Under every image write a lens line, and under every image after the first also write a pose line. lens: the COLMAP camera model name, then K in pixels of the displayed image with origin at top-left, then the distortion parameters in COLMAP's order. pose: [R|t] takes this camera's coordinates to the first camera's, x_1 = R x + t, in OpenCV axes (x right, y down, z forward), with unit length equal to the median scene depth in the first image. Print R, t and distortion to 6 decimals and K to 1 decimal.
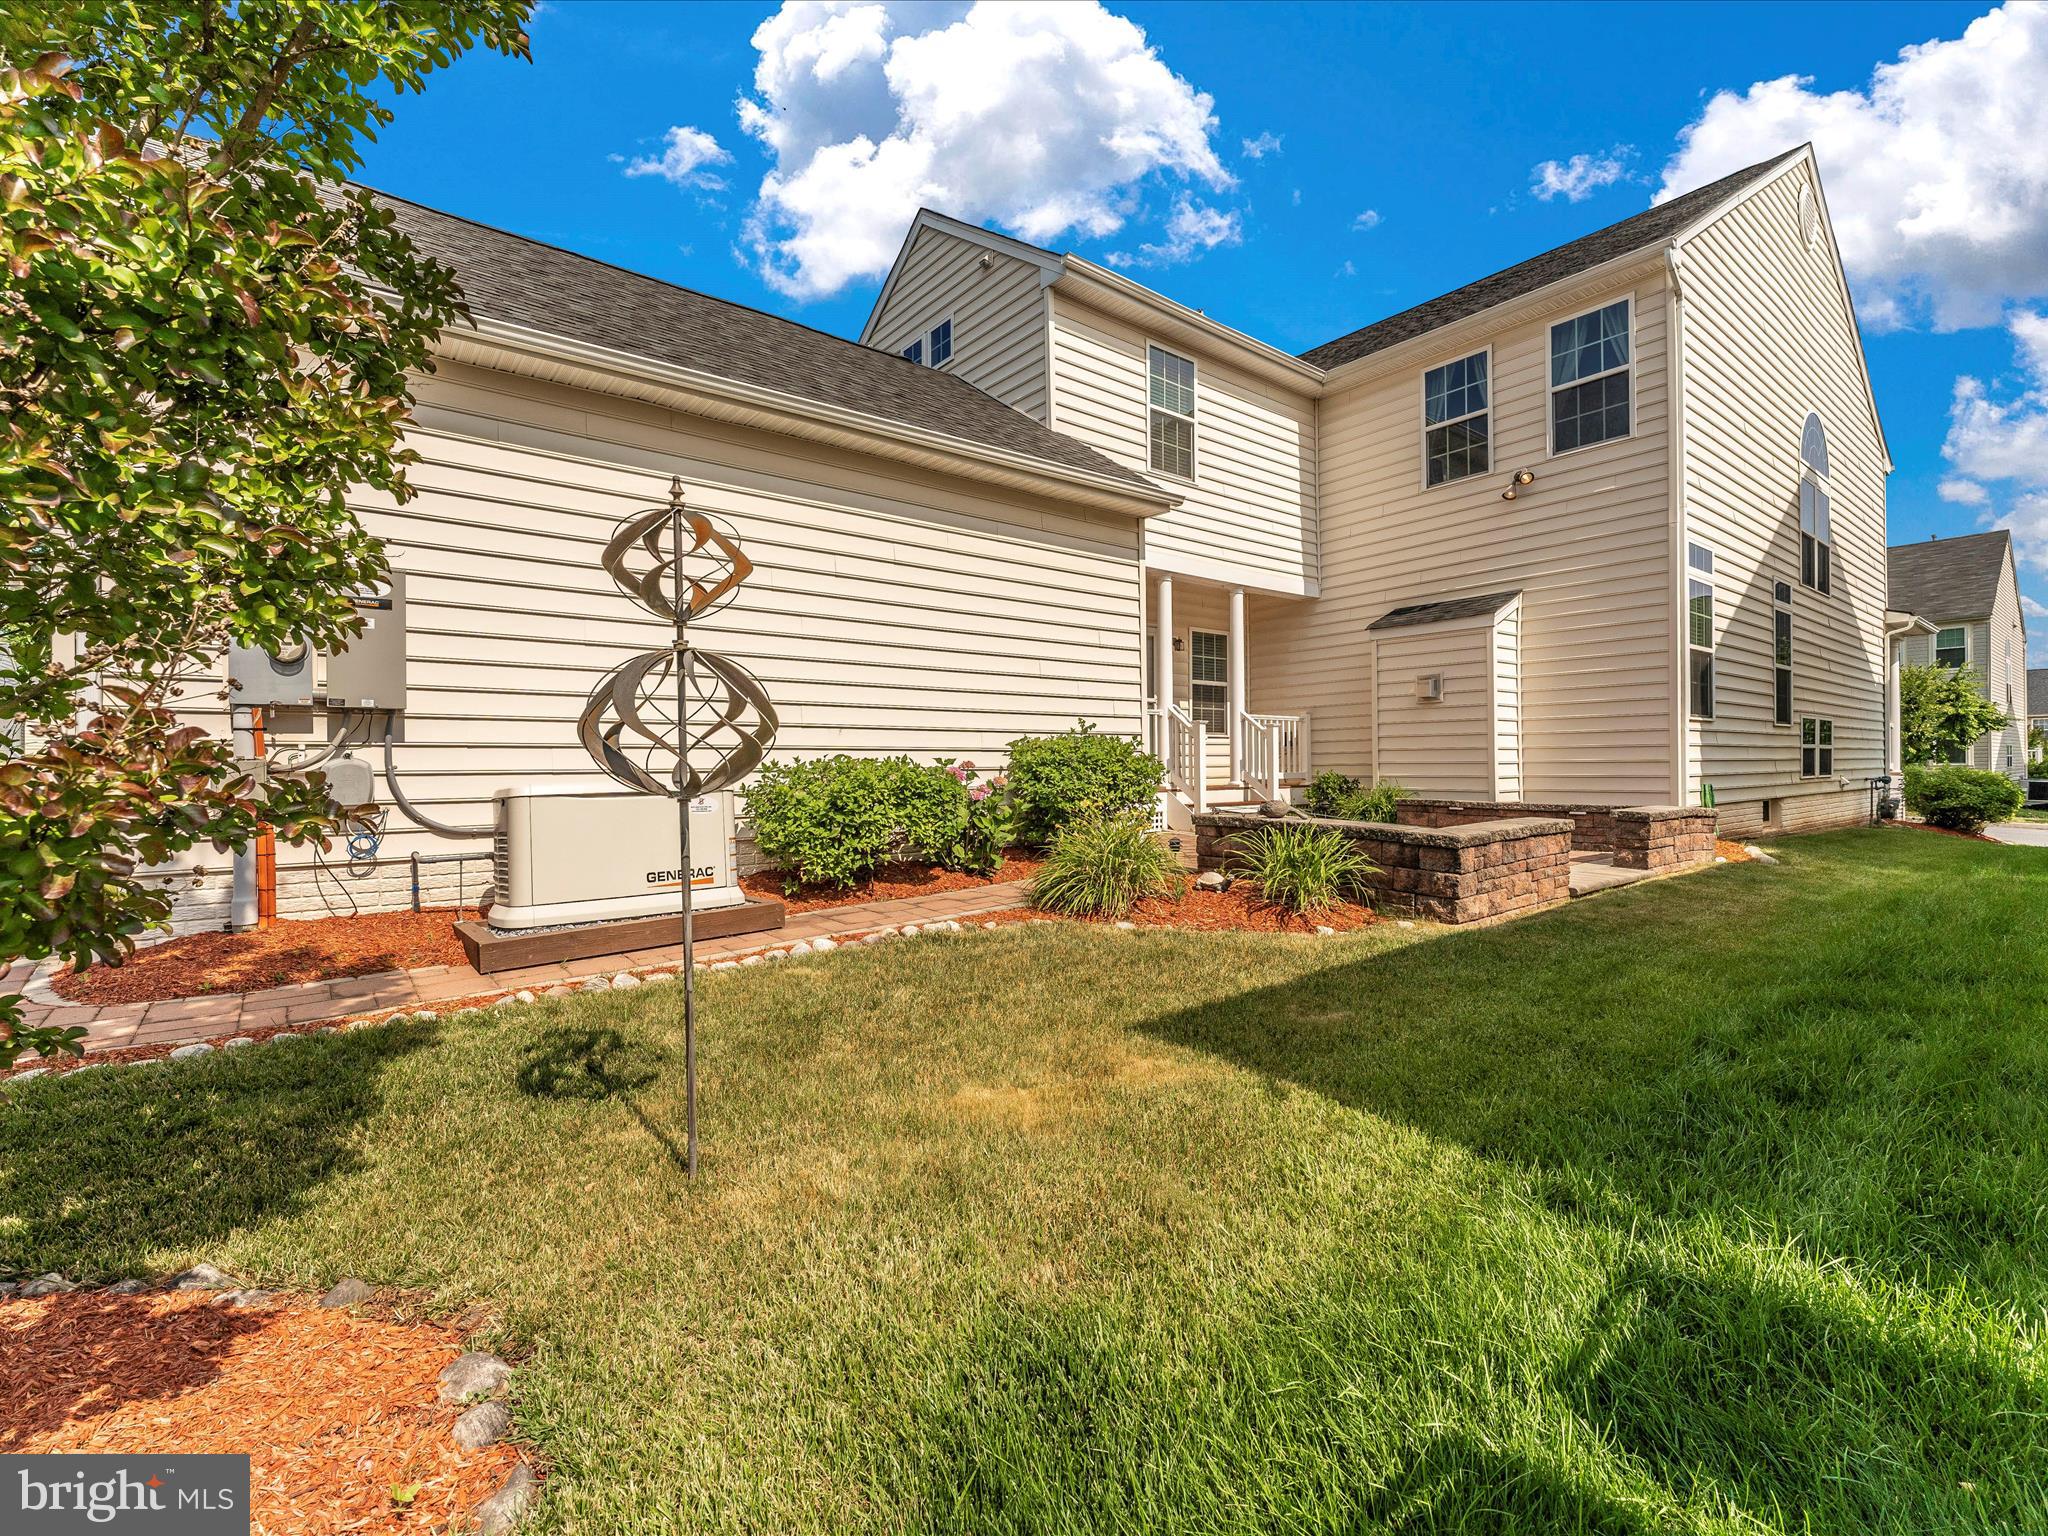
lens RADIAL K [[926.2, 0, 1020.6], [0, 926.2, 766.0], [0, 0, 1]] dist [-0.000706, -0.000426]
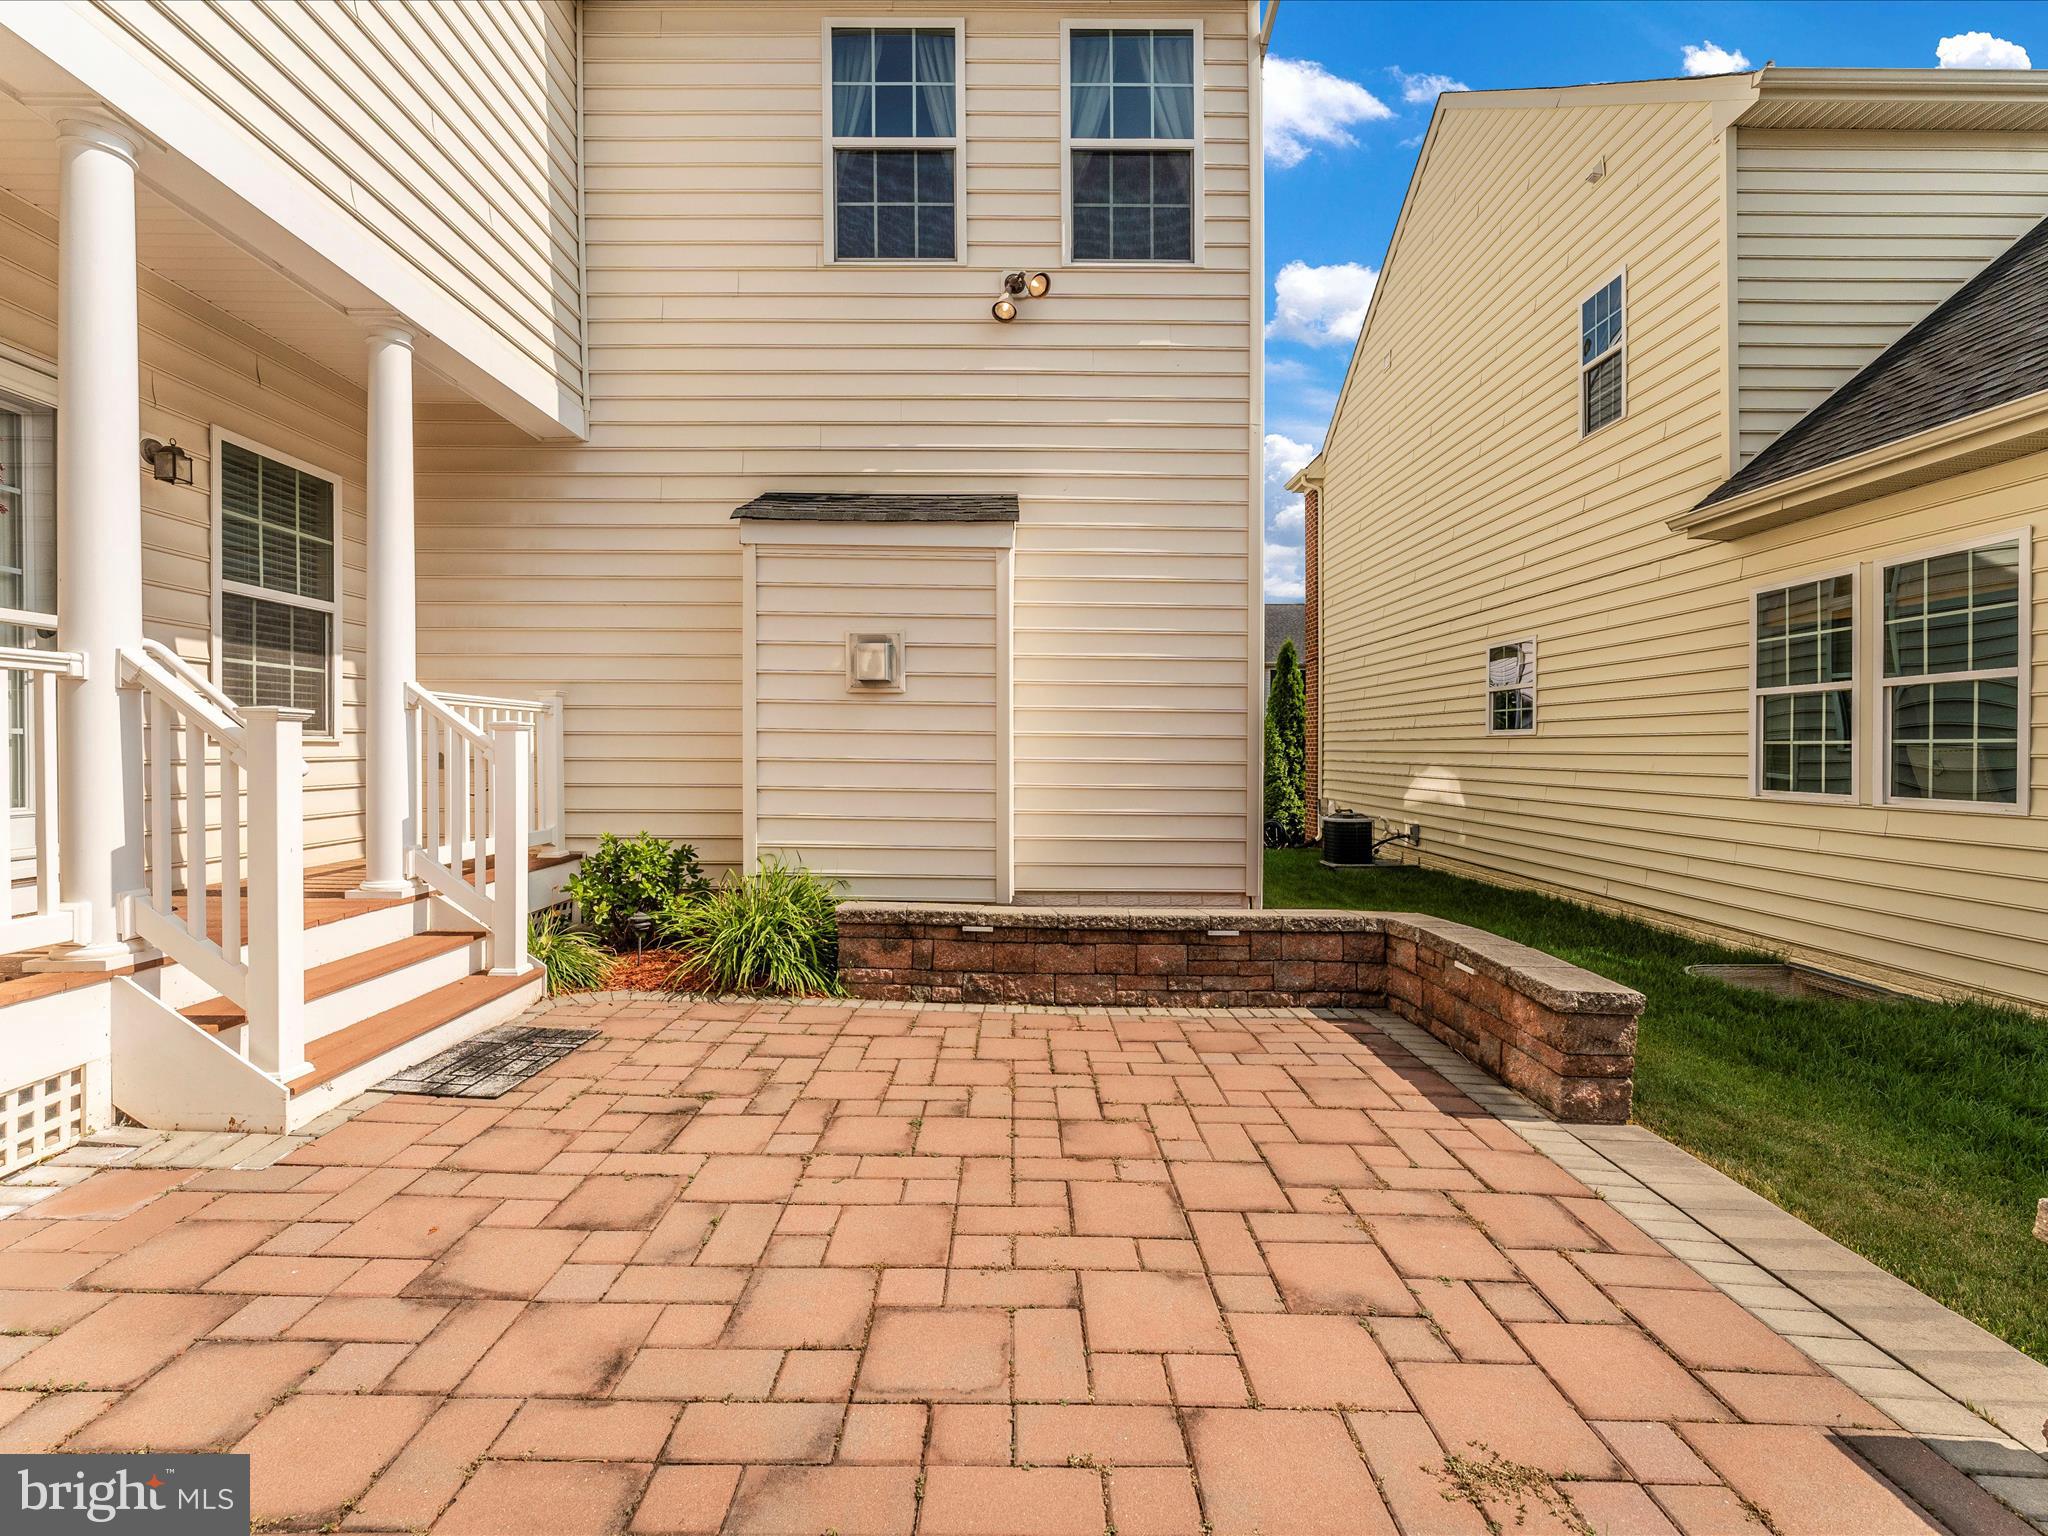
lens RADIAL K [[926.2, 0, 1020.6], [0, 926.2, 766.0], [0, 0, 1]] dist [-0.000706, -0.000426]
pose [[0.610874, -0.002006, 0.791725, 0.103937], [-0.016057, 0.999760, 0.014922, -0.036356], [-0.791565, -0.021828, 0.610695, 0.610297]]
